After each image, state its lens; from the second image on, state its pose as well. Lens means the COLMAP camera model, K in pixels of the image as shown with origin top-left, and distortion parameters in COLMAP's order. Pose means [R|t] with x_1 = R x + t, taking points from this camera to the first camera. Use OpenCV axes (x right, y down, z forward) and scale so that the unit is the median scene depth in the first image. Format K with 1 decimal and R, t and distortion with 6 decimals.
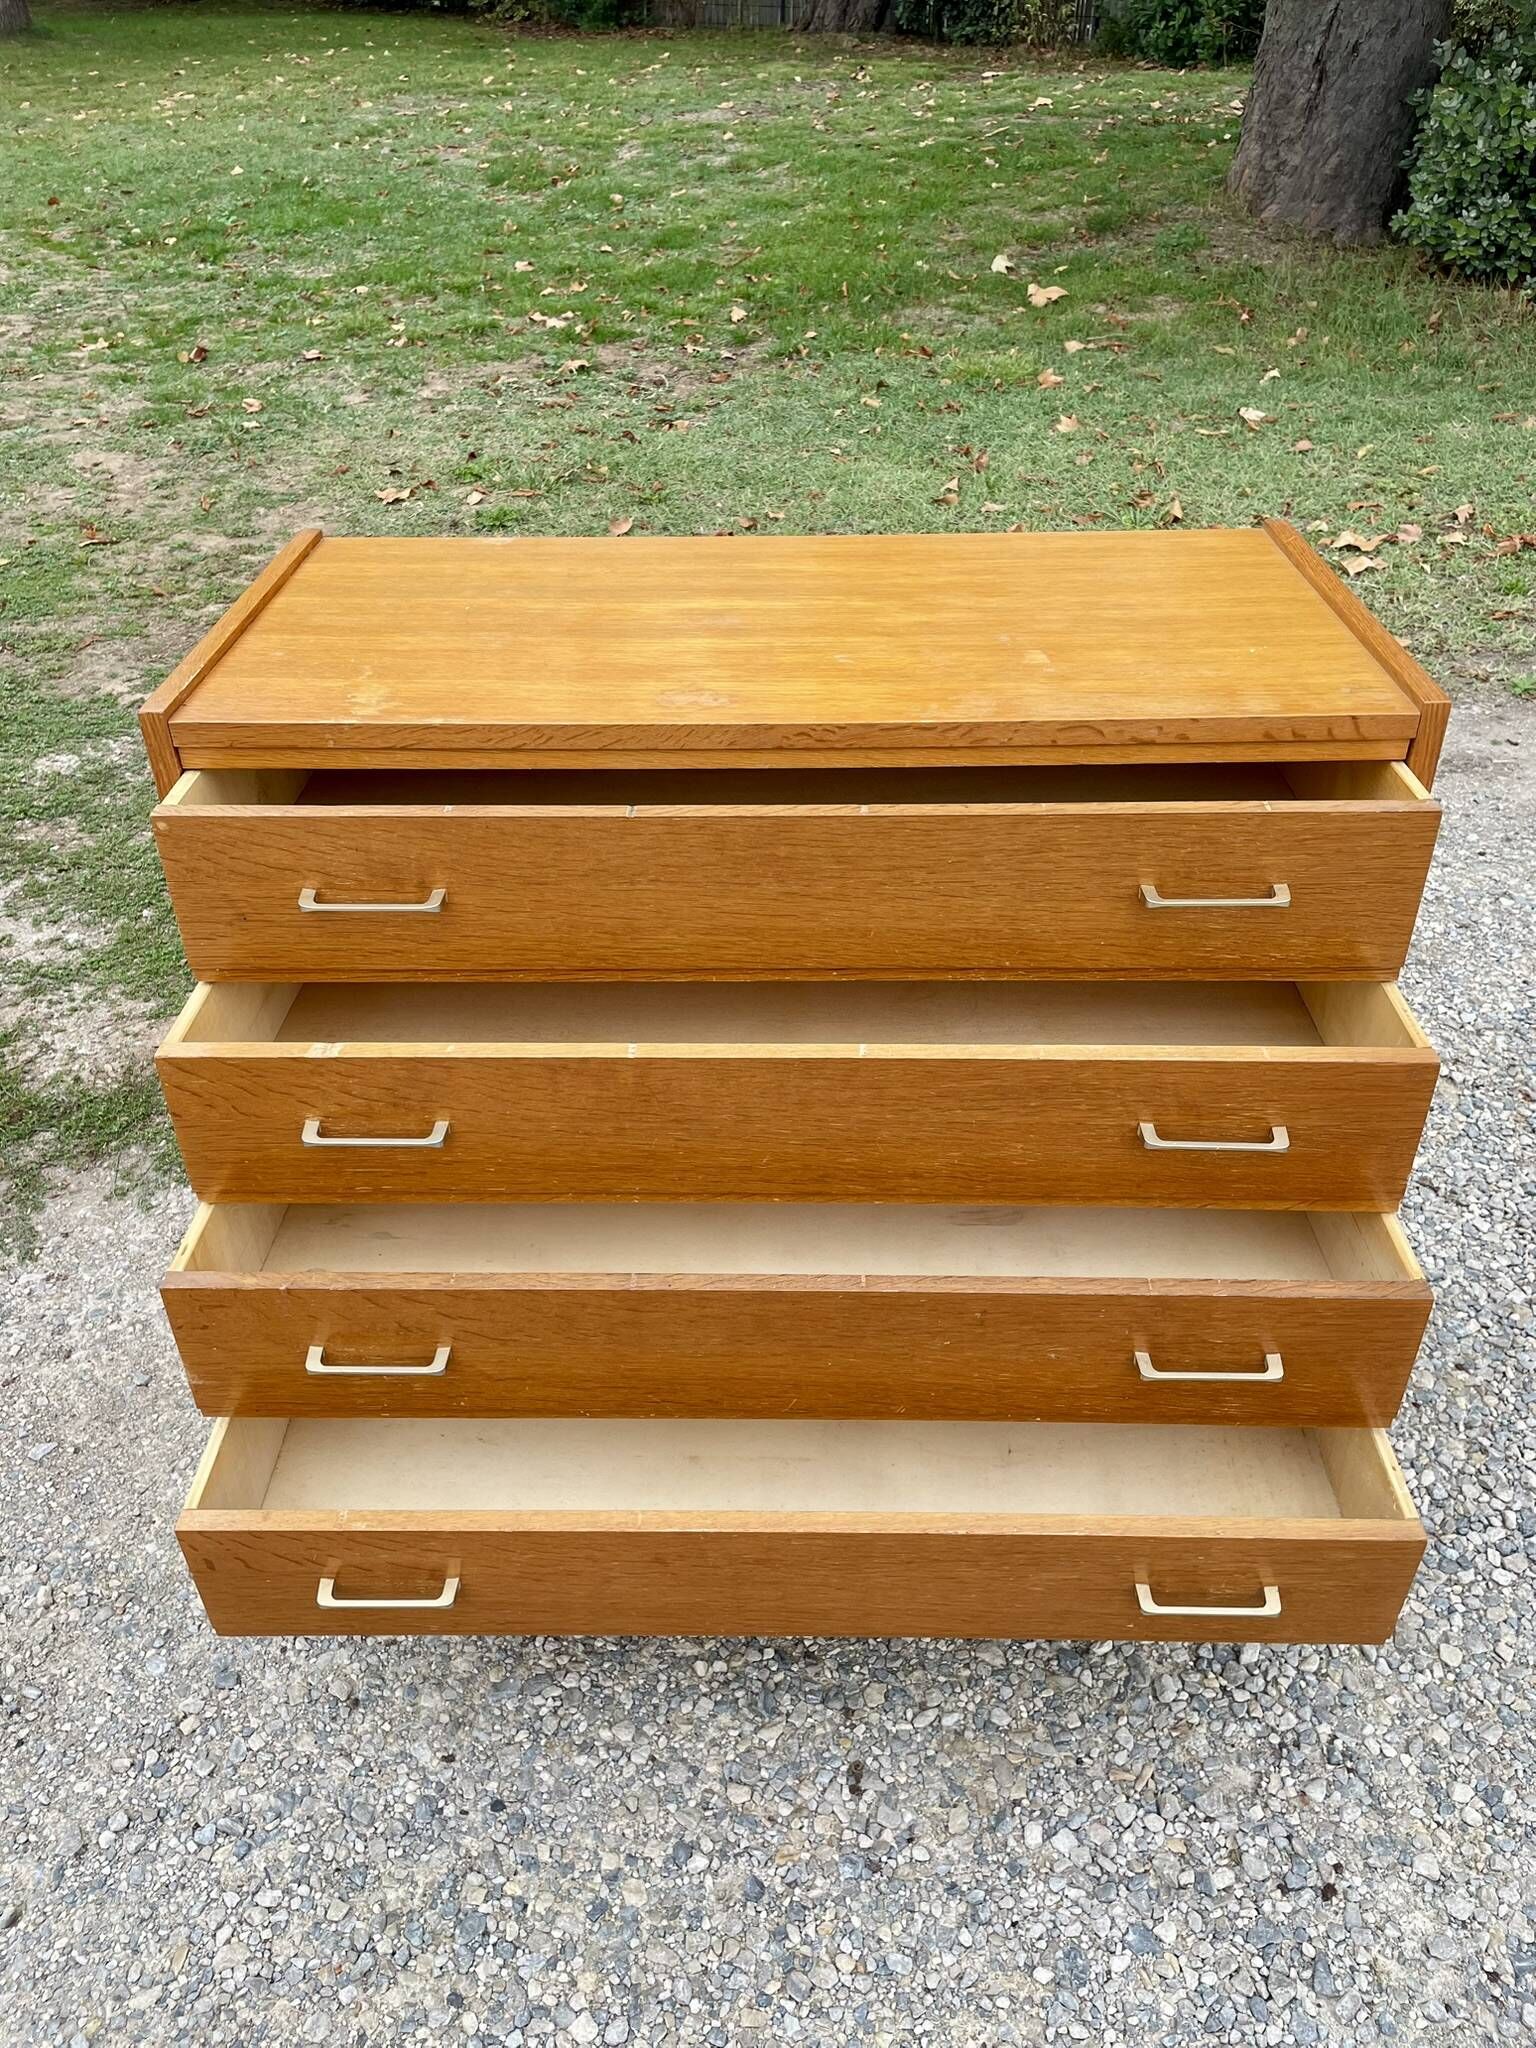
lens RADIAL K [[1558.0, 0, 769.9], [0, 1558.0, 1026.8], [0, 0, 1]] dist [0.077599, -0.103991]
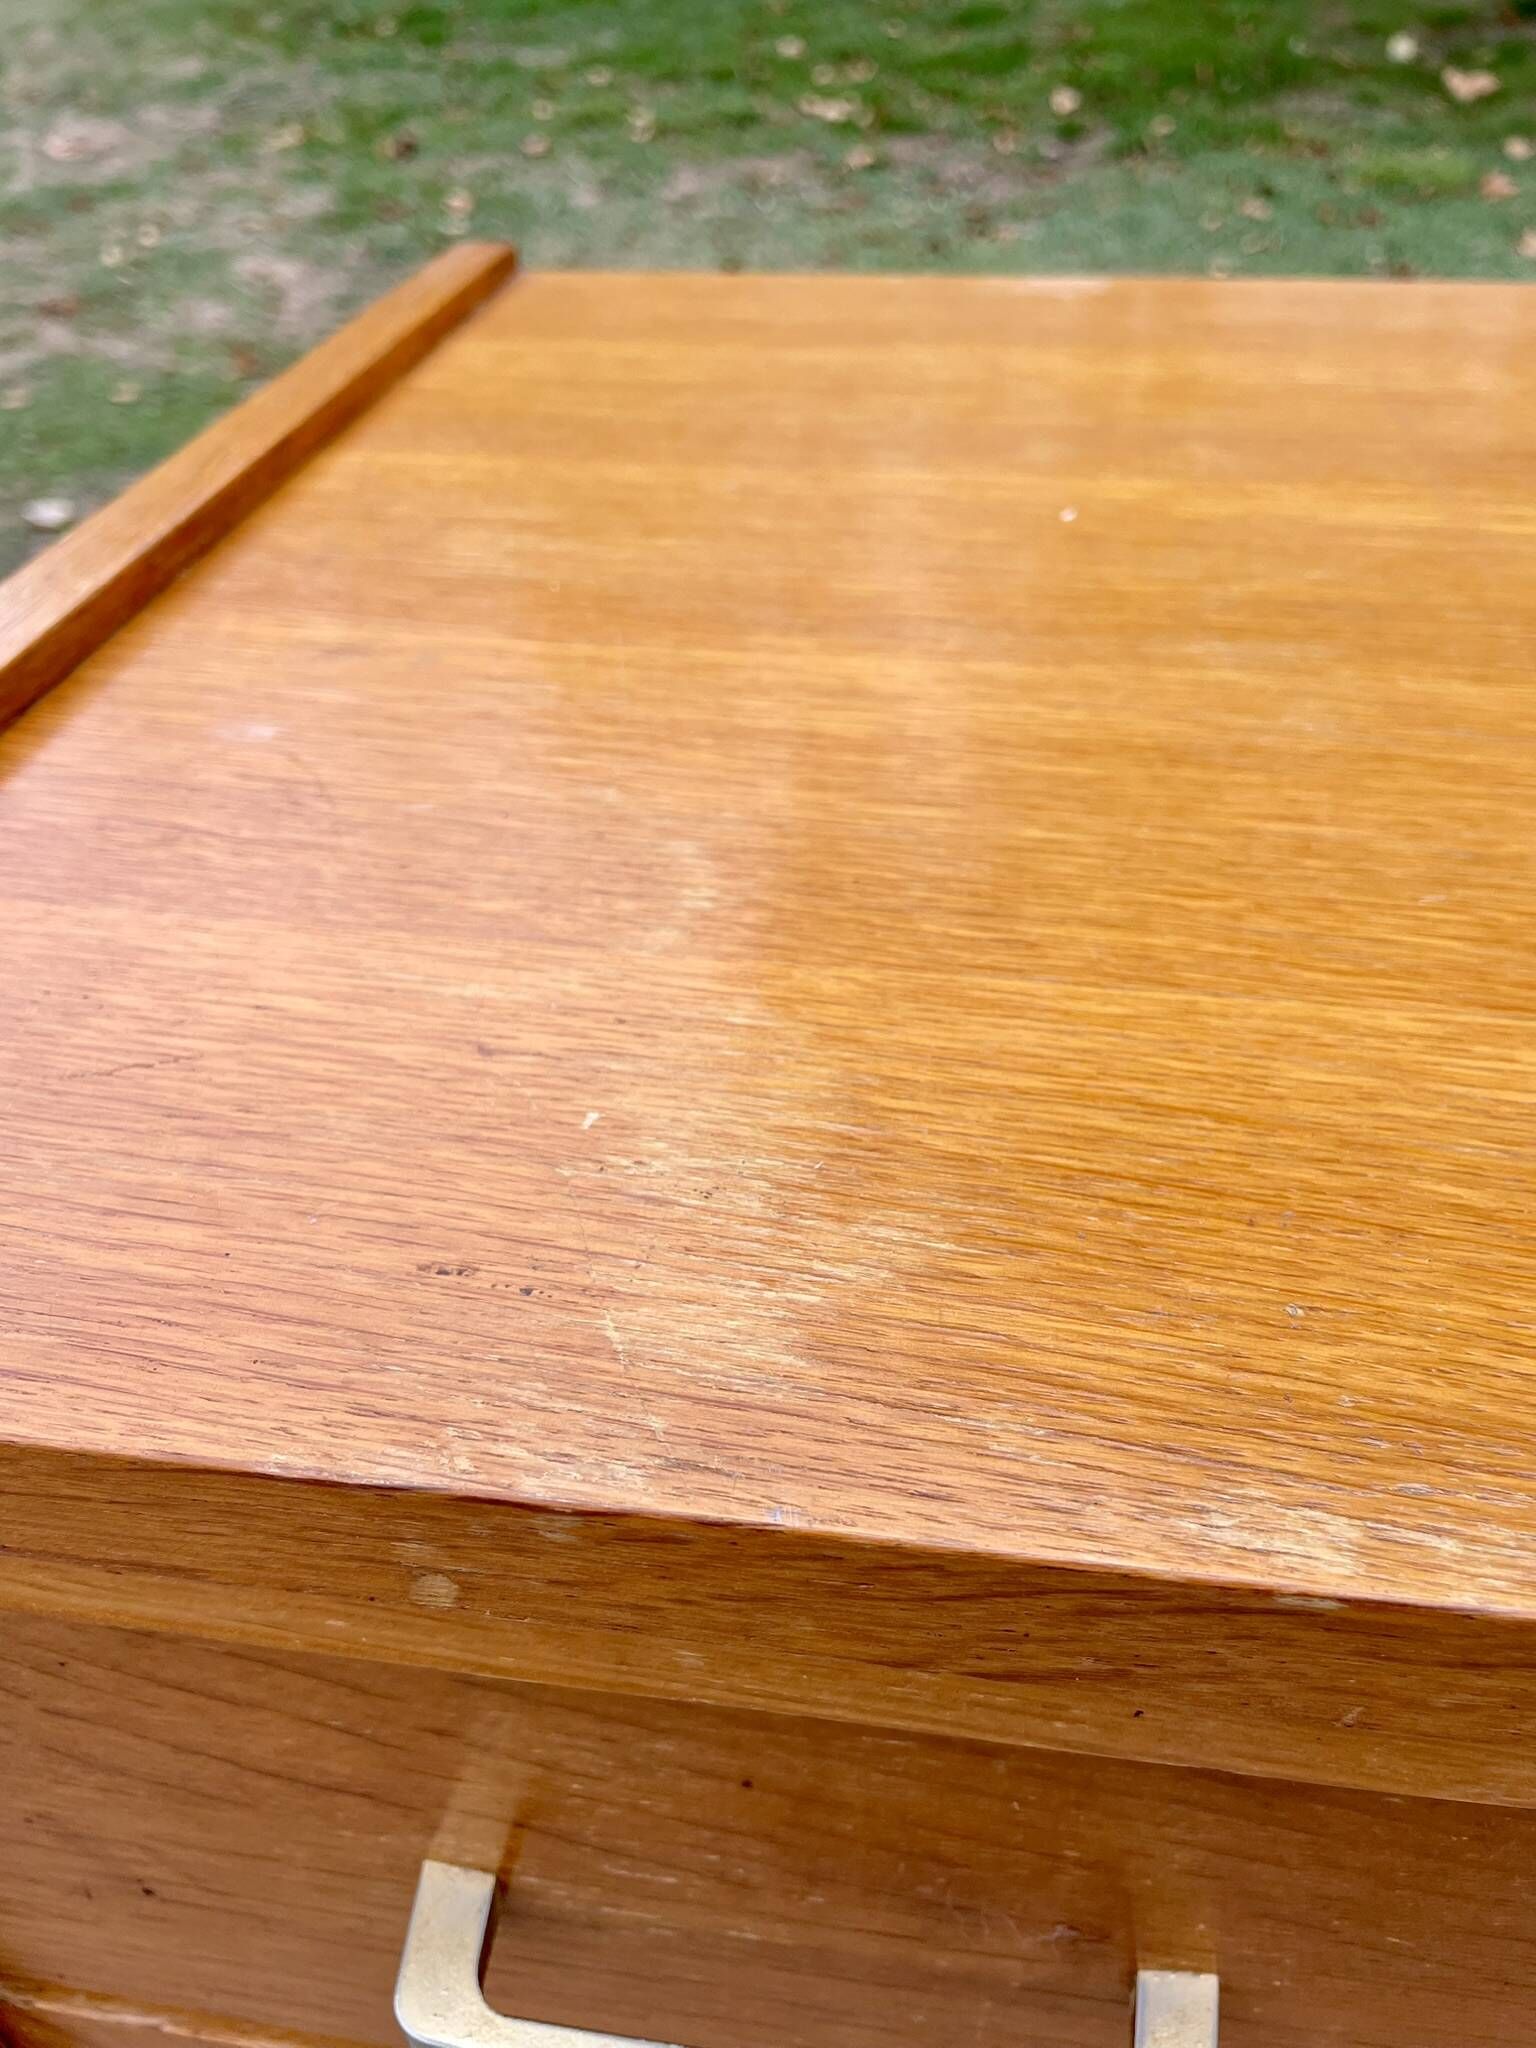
lens RADIAL K [[1607.6, 0, 760.7], [0, 1607.6, 1024.6], [0, 0, 1]] dist [0.016873, -0.056120]
pose [[0.990443, 0.073694, -0.116585, -0.122428], [-0.065298, 0.995098, 0.074271, -0.121407], [0.121487, -0.065948, 0.990400, 0.441743]]
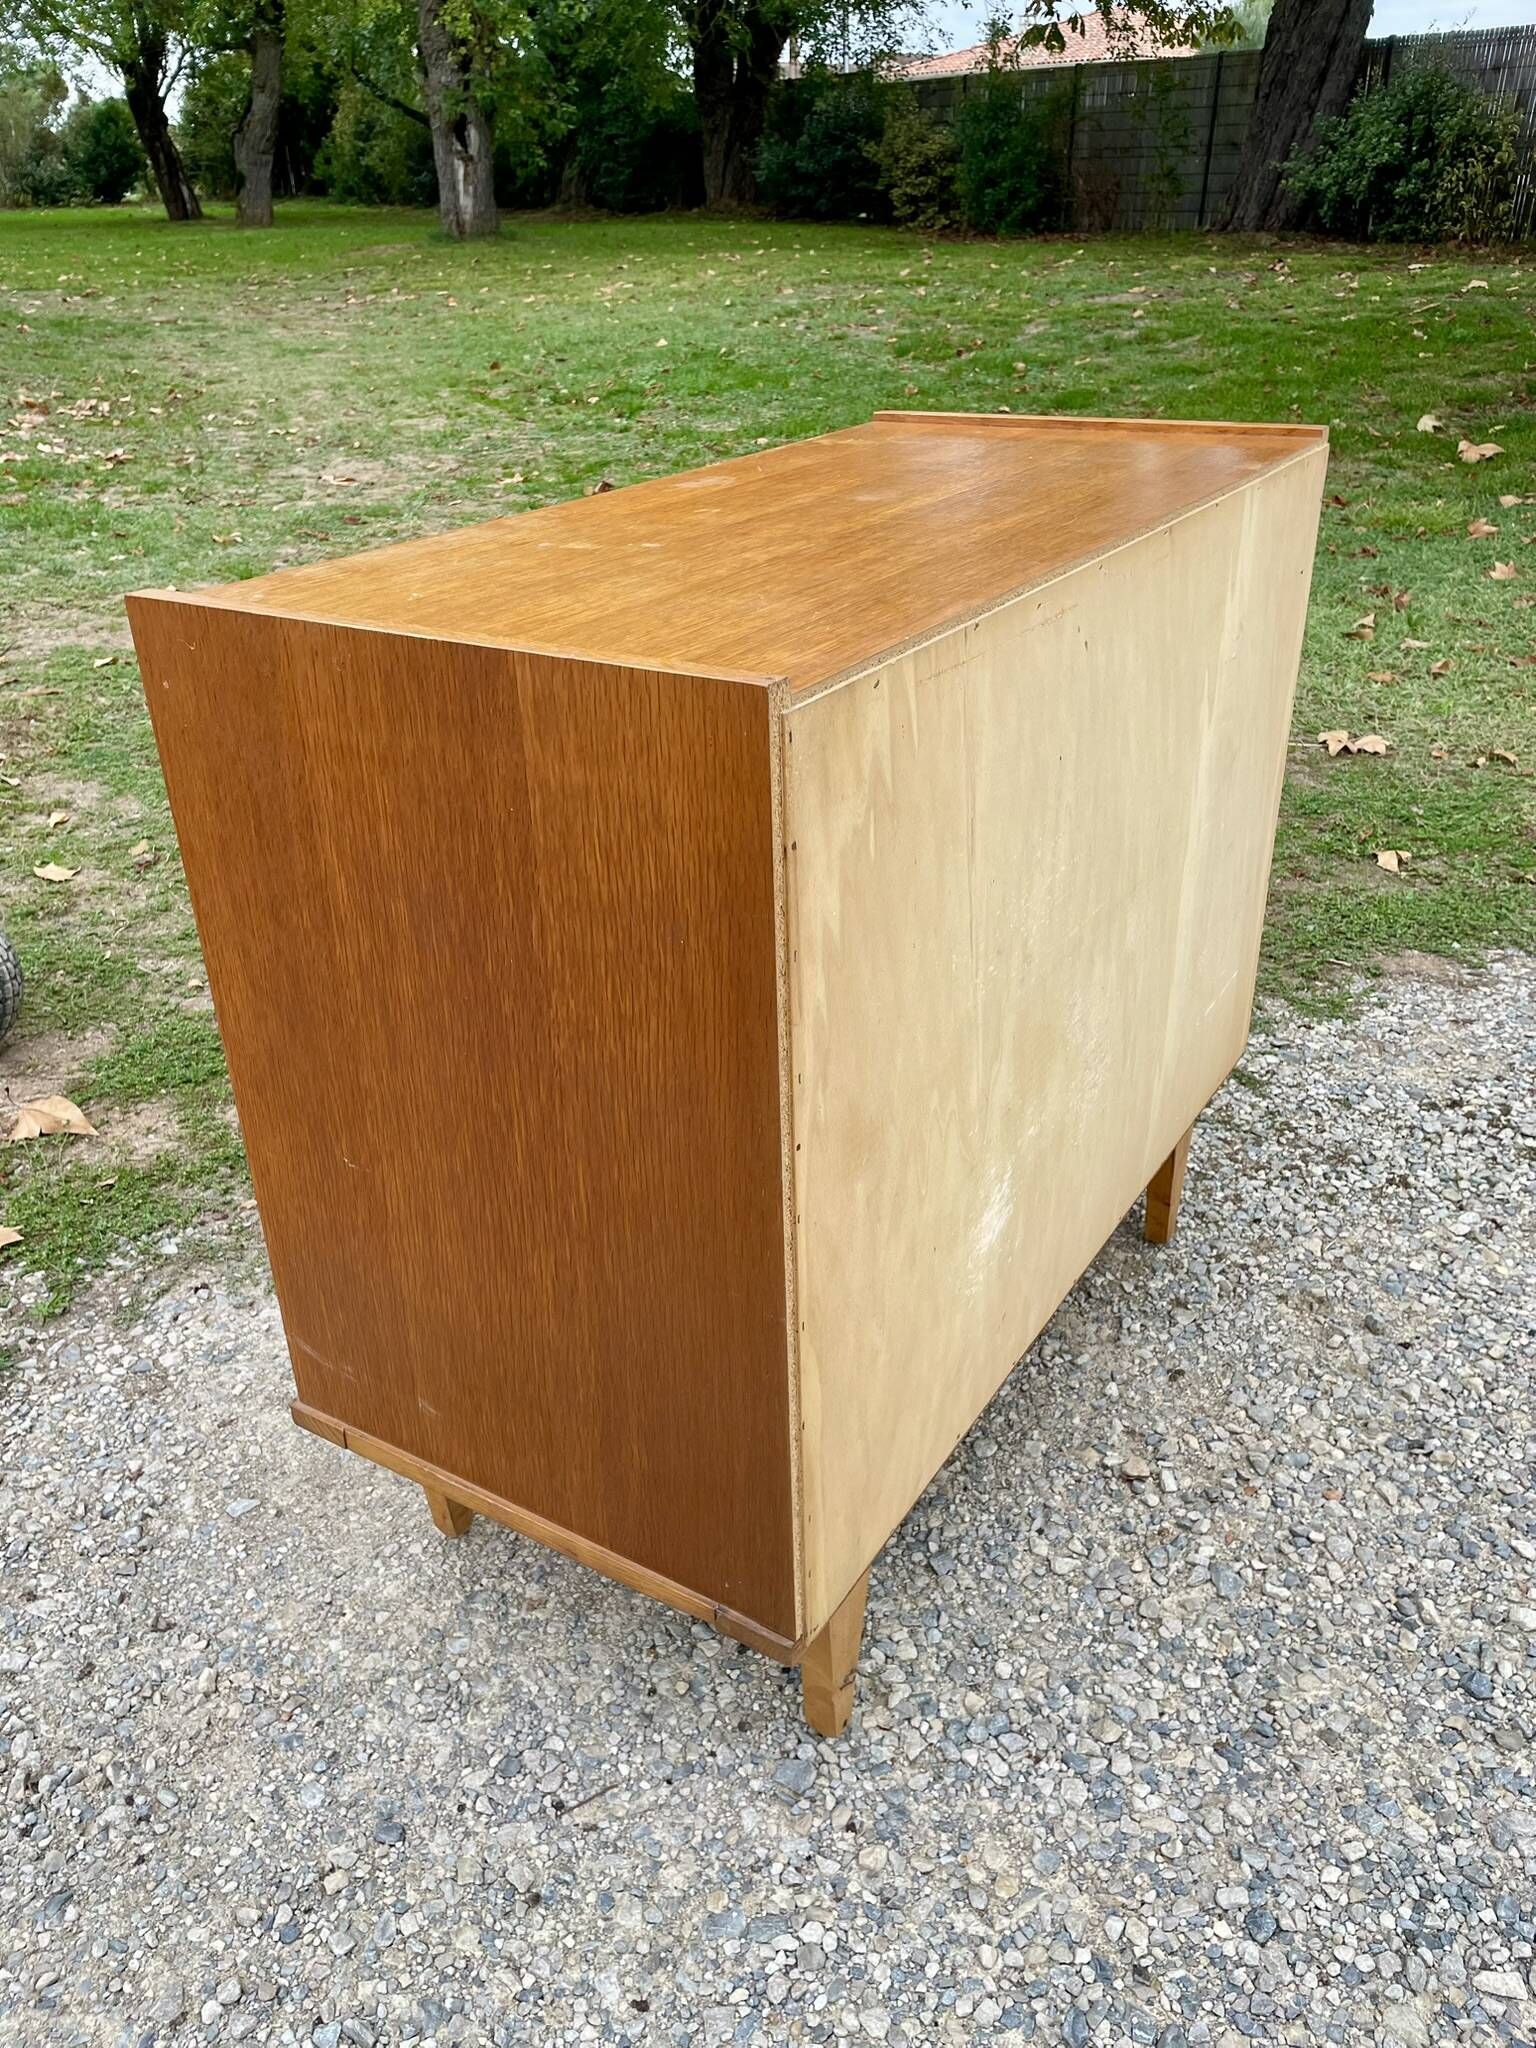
lens RADIAL K [[1558.0, 0, 747.3], [0, 1558.0, 1039.3], [0, 0, 1]] dist [0.077599, -0.103991]
pose [[0.971444, 0.103323, -0.213590, -0.024724], [-0.124910, 0.988065, -0.090142, 0.042439], [0.201726, 0.114248, 0.972756, 0.135586]]
